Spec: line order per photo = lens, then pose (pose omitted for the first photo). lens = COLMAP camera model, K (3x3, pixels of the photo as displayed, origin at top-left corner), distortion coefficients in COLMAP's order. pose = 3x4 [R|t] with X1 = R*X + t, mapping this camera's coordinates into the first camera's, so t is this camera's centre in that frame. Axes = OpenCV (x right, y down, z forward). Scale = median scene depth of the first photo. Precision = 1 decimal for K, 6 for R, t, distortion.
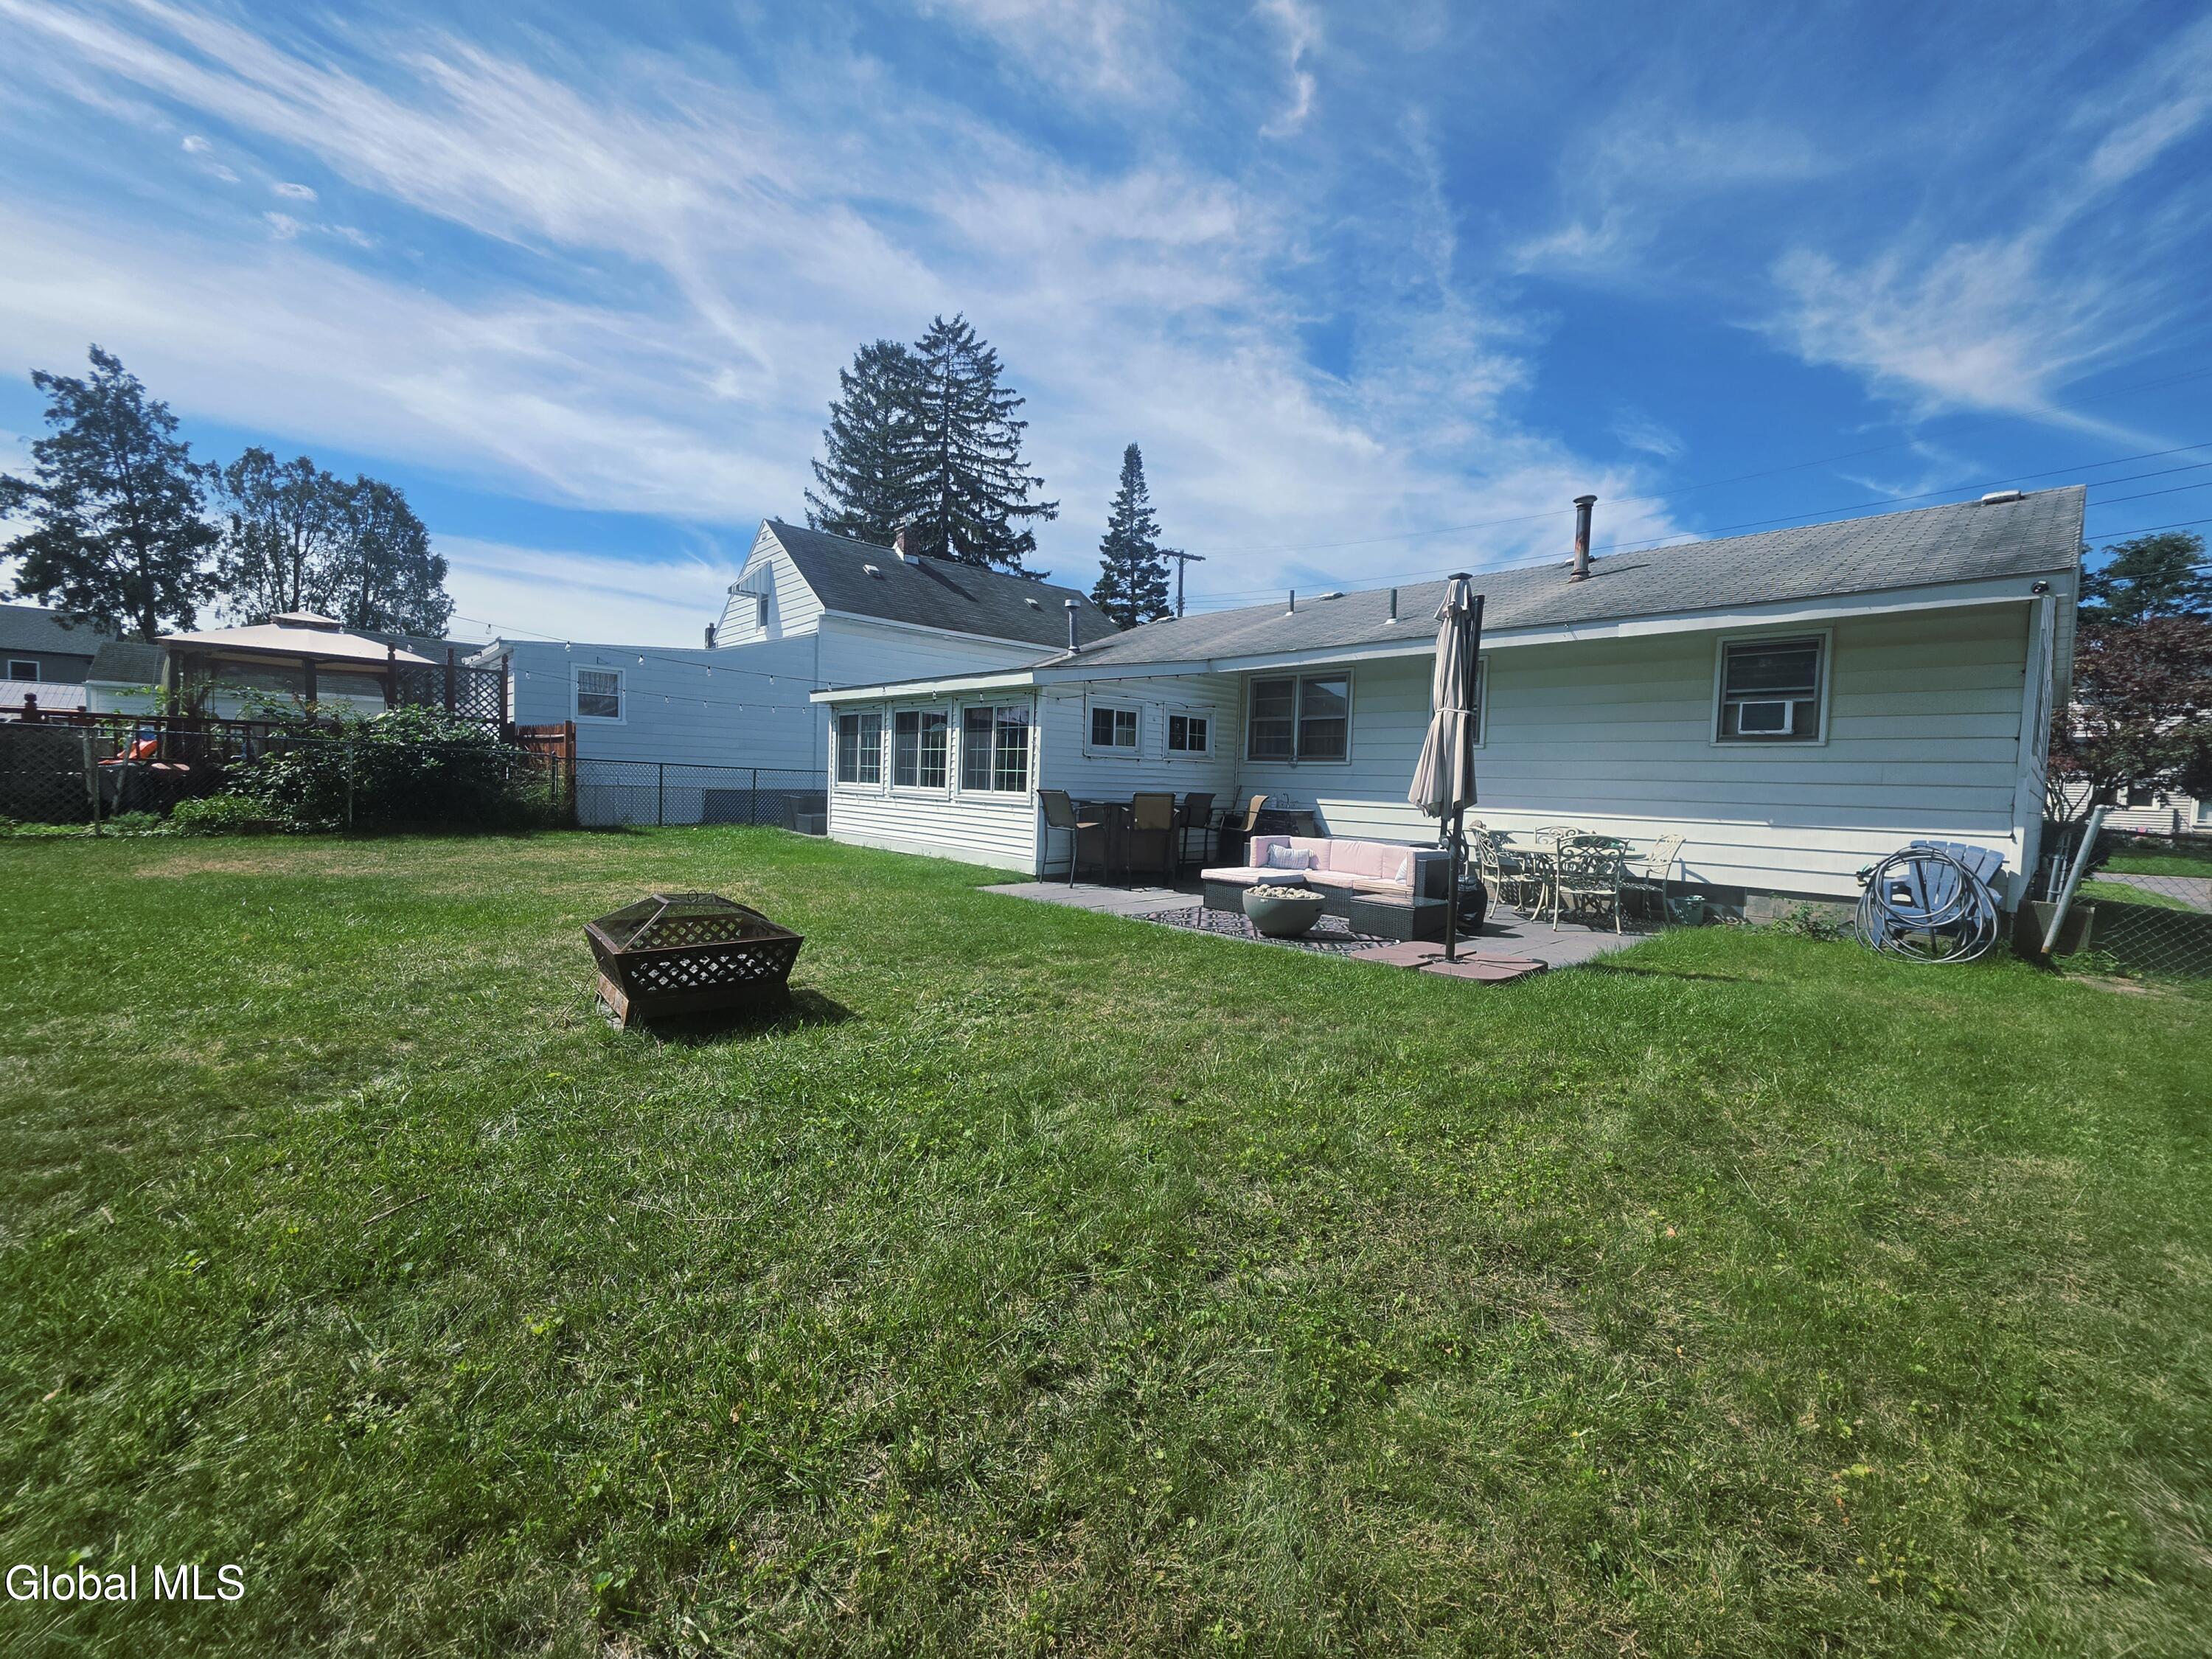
lens RADIAL K [[885.7, 0, 1124.8], [0, 885.7, 821.3], [0, 0, 1]] dist [-0.000321, 0.000125]
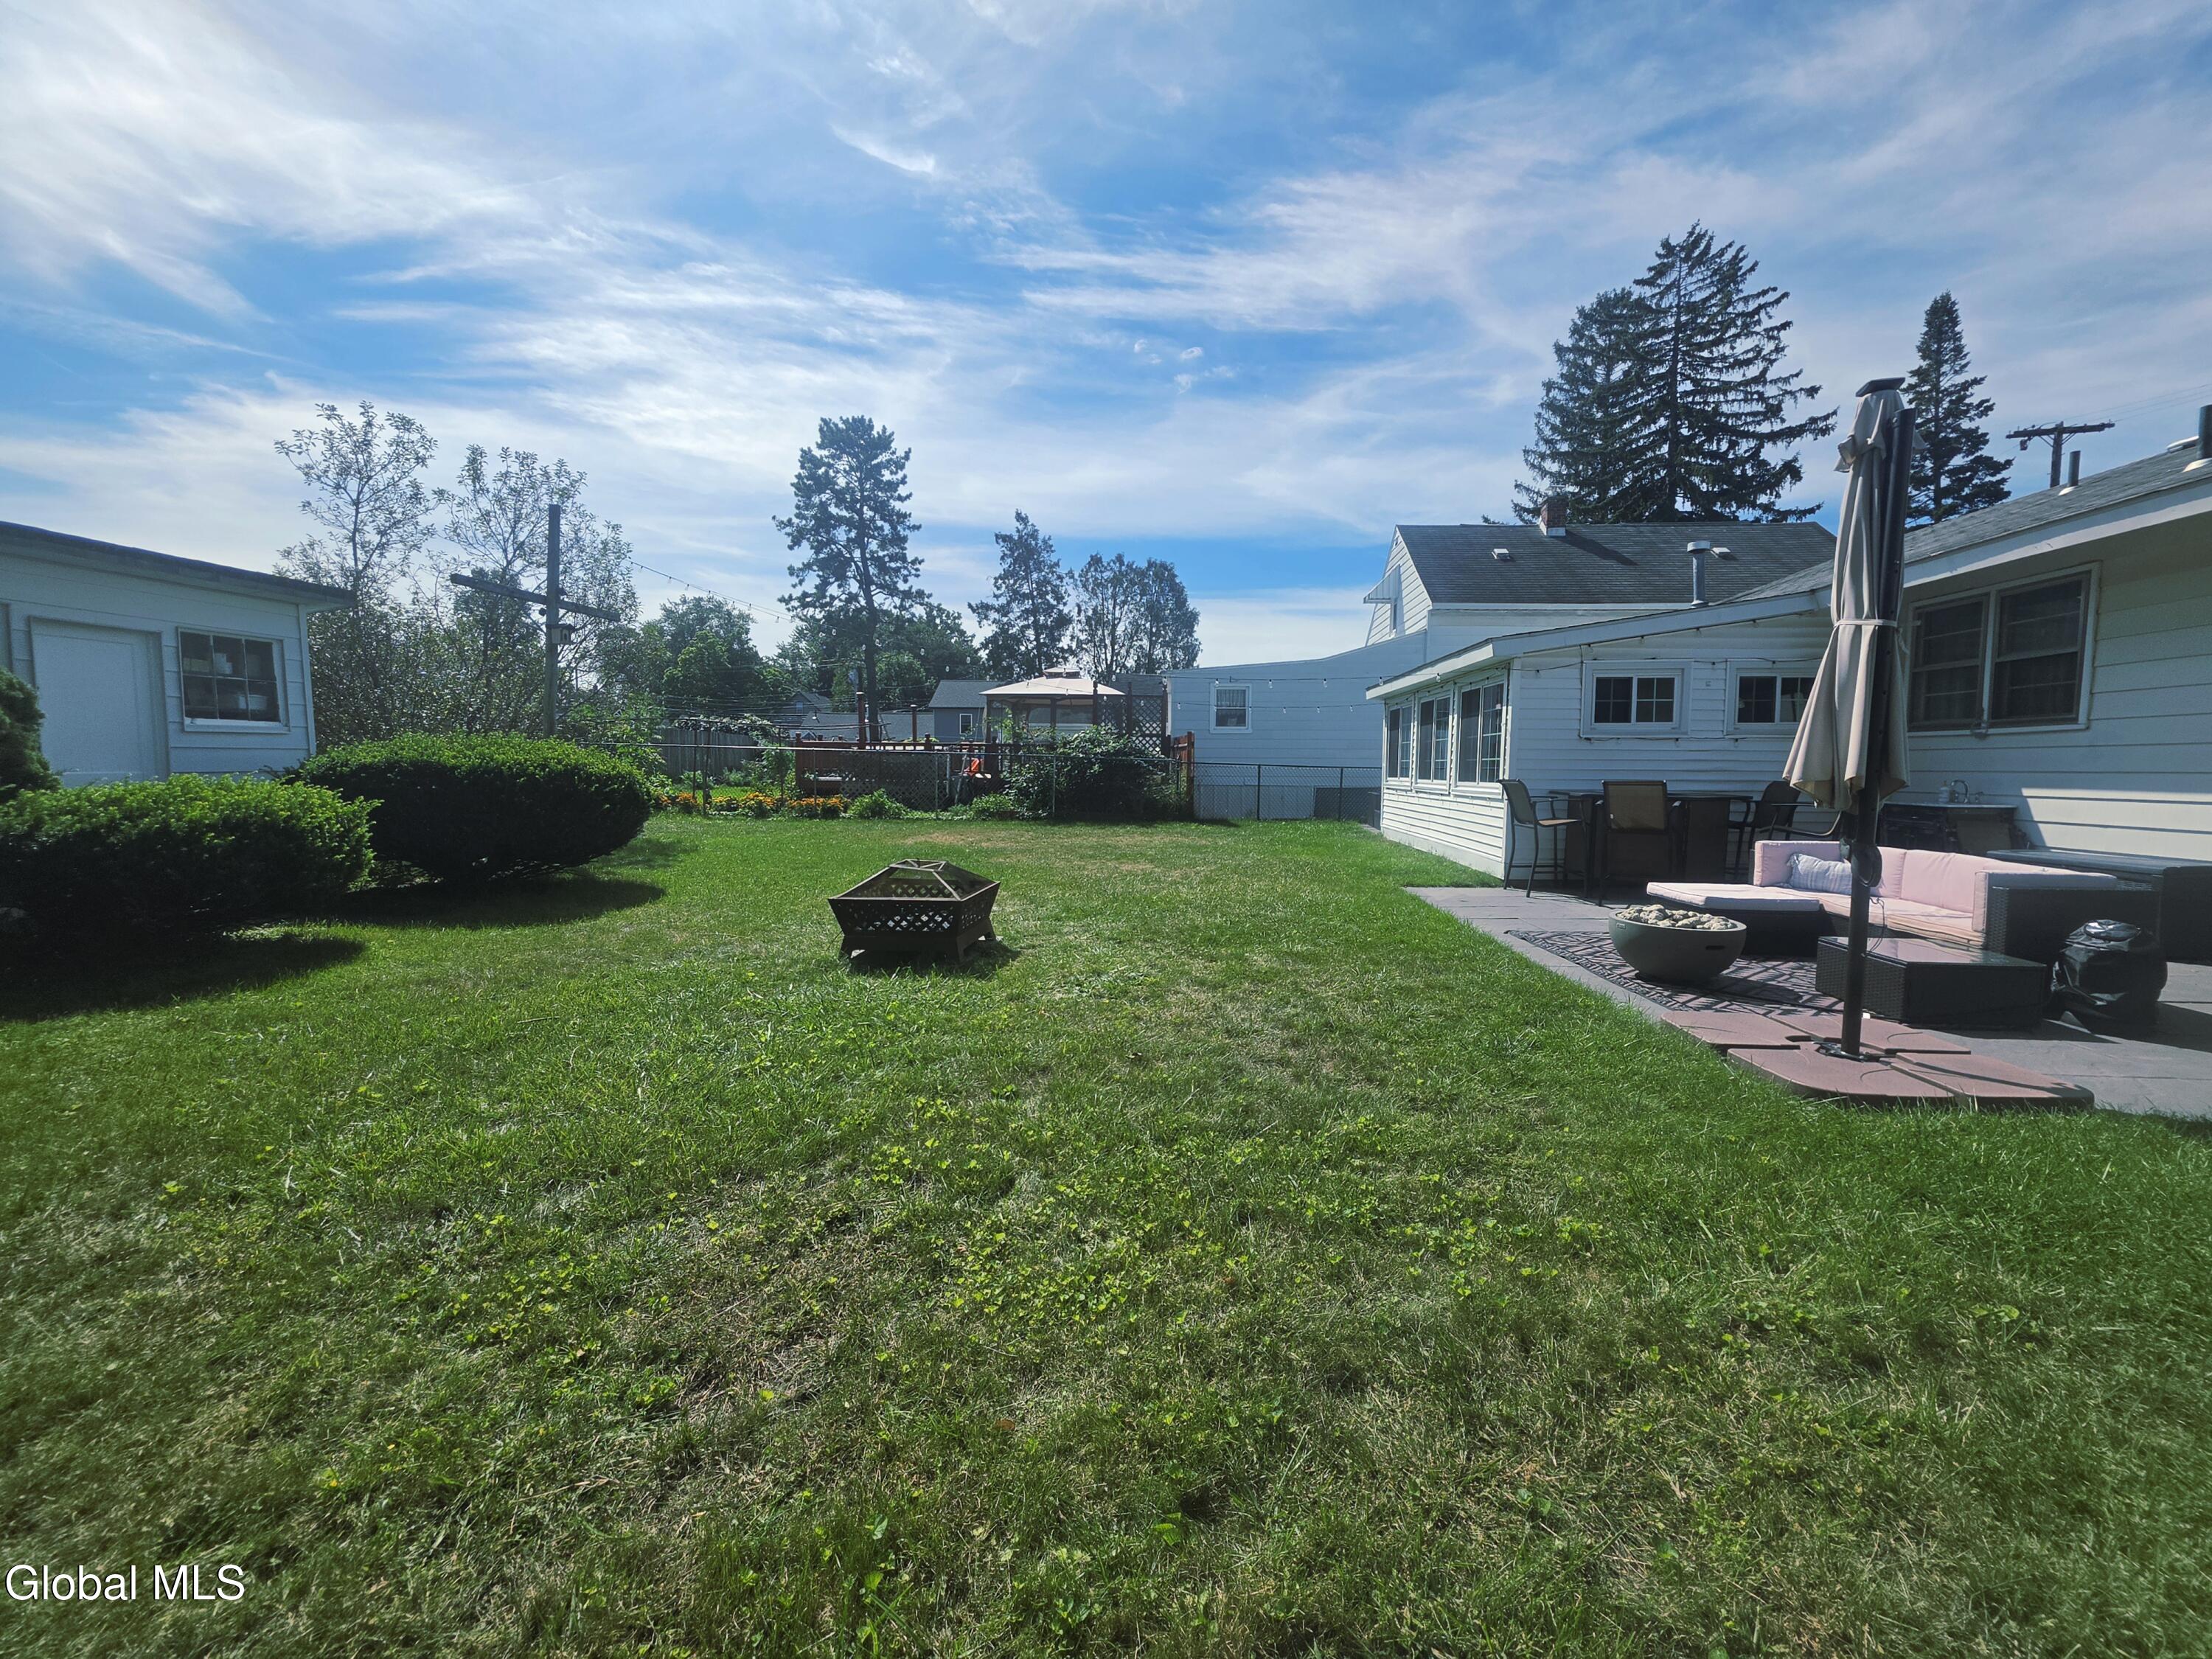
lens RADIAL K [[885.7, 0, 1131.6], [0, 885.7, 827.3], [0, 0, 1]] dist [-0.000321, 0.000125]
pose [[0.690408, 0.021002, -0.723116, 0.233303], [-0.018427, 0.999765, 0.011443, 0.005950], [0.723186, 0.005424, 0.690632, 0.128400]]
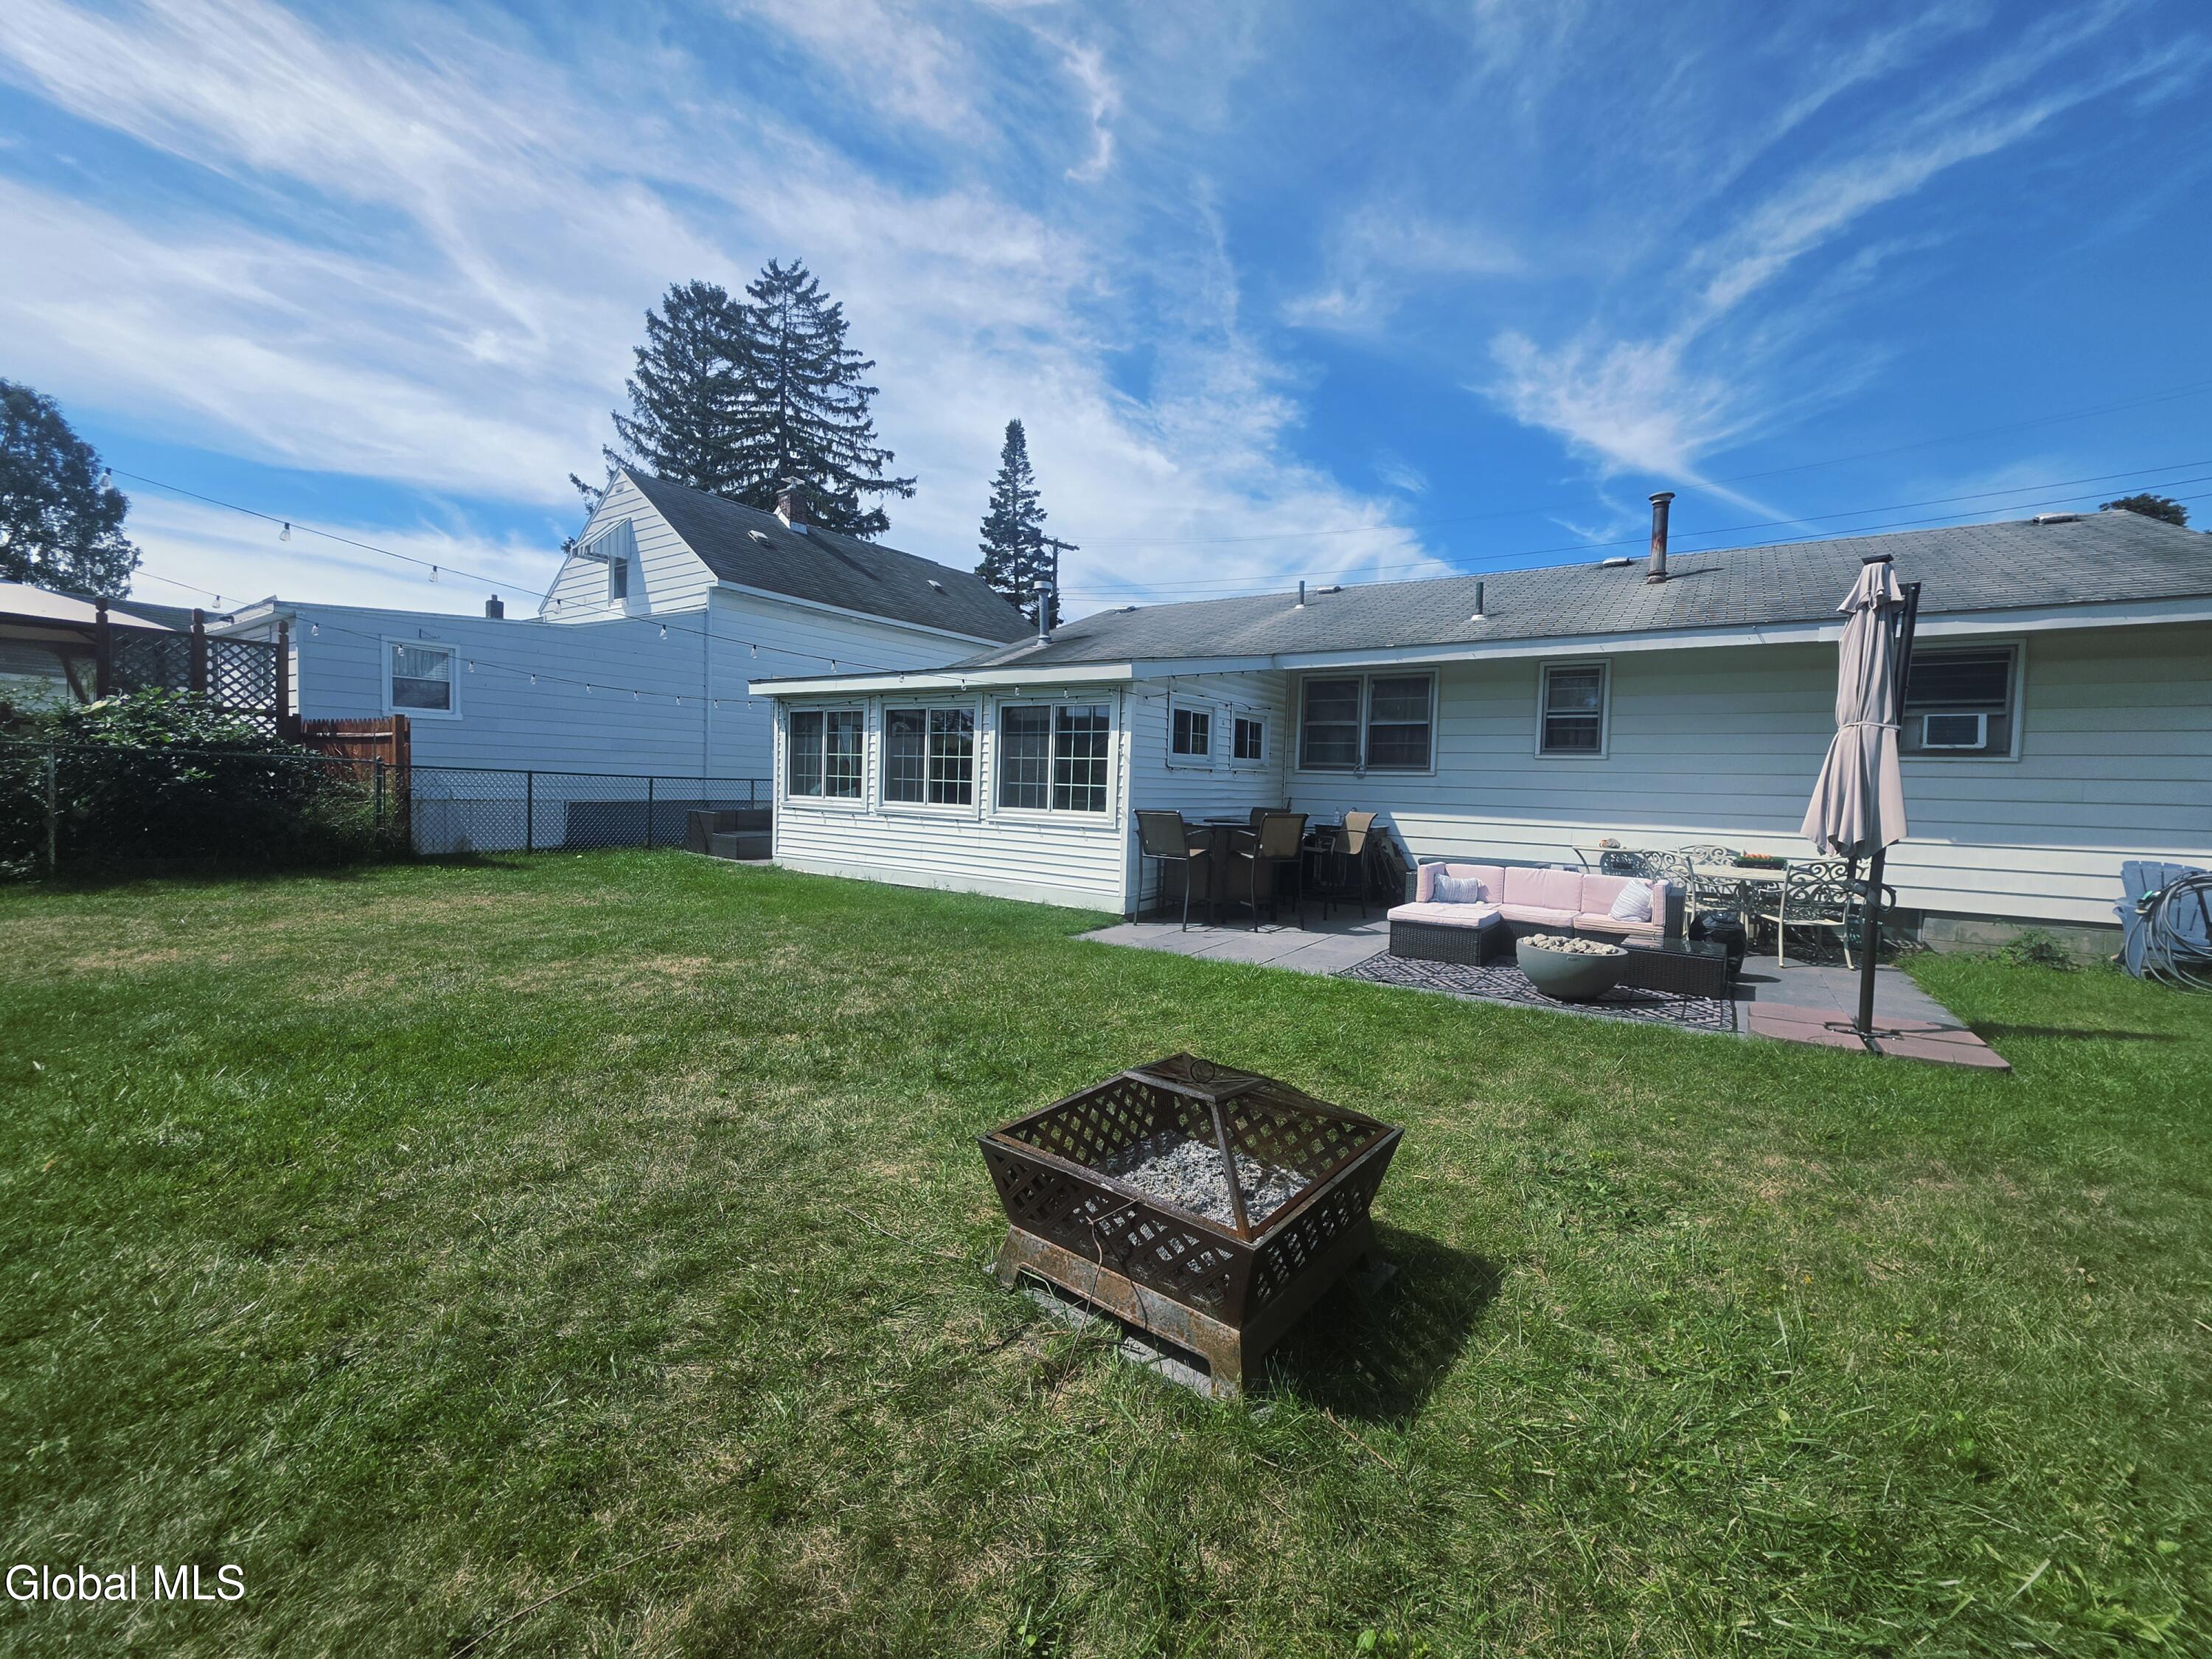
lens RADIAL K [[885.7, 0, 1126.6], [0, 885.7, 829.0], [0, 0, 1]] dist [-0.000321, 0.000125]
pose [[0.976223, -0.015555, 0.216209, -0.237255], [0.012729, 0.999814, 0.014458, -0.025492], [-0.216394, -0.011362, 0.976240, 0.180043]]
